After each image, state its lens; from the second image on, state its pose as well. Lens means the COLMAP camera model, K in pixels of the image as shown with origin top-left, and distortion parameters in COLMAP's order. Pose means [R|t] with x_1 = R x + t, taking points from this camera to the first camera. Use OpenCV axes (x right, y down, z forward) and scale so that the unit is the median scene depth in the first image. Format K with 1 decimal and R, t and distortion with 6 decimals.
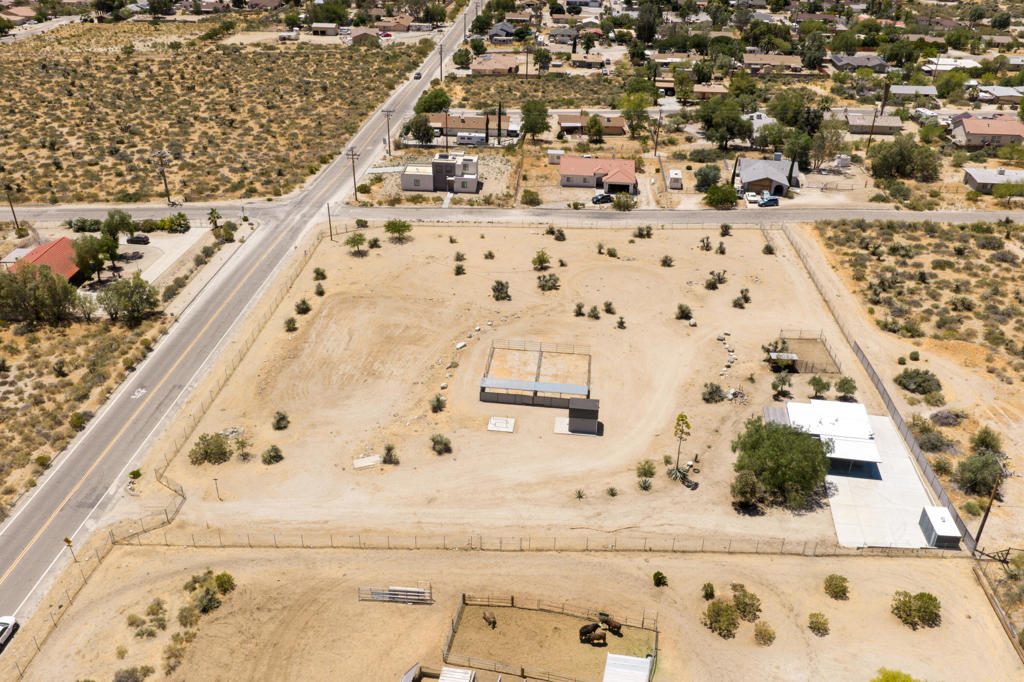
lens RADIAL K [[871.6, 0, 509.7], [0, 871.6, 329.0], [0, 0, 1]] dist [0.013955, -0.013452]
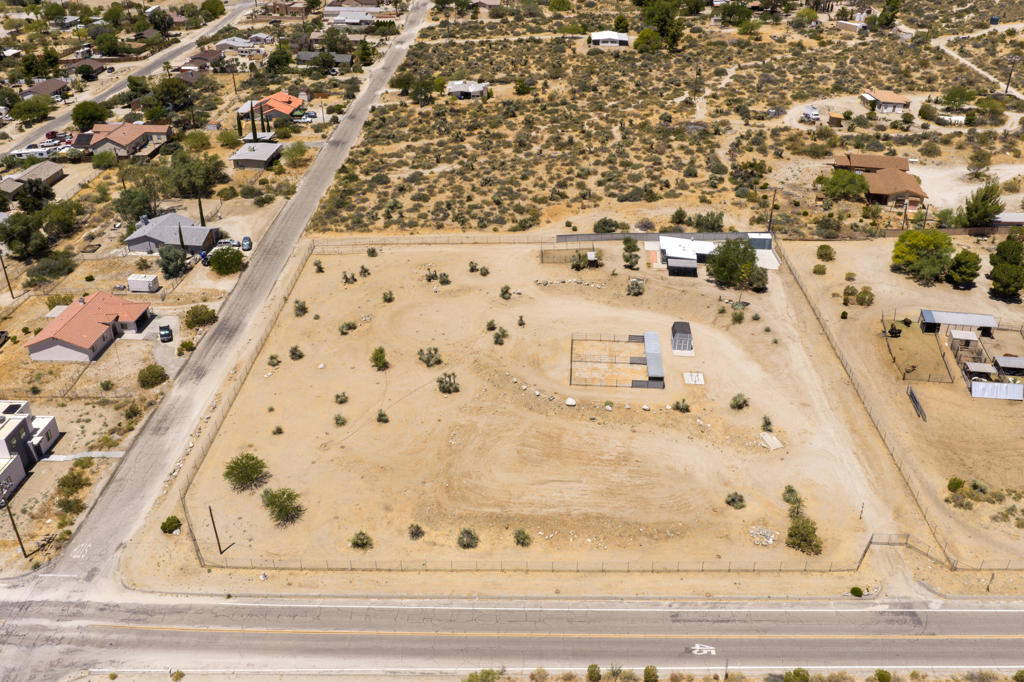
lens RADIAL K [[871.6, 0, 509.7], [0, 871.6, 329.0], [0, 0, 1]] dist [0.013955, -0.013452]
pose [[-0.034692, -0.497336, 0.866864, -0.746755], [0.480367, 0.752321, 0.450844, -0.451128], [-0.876381, 0.432054, 0.212804, 0.679868]]
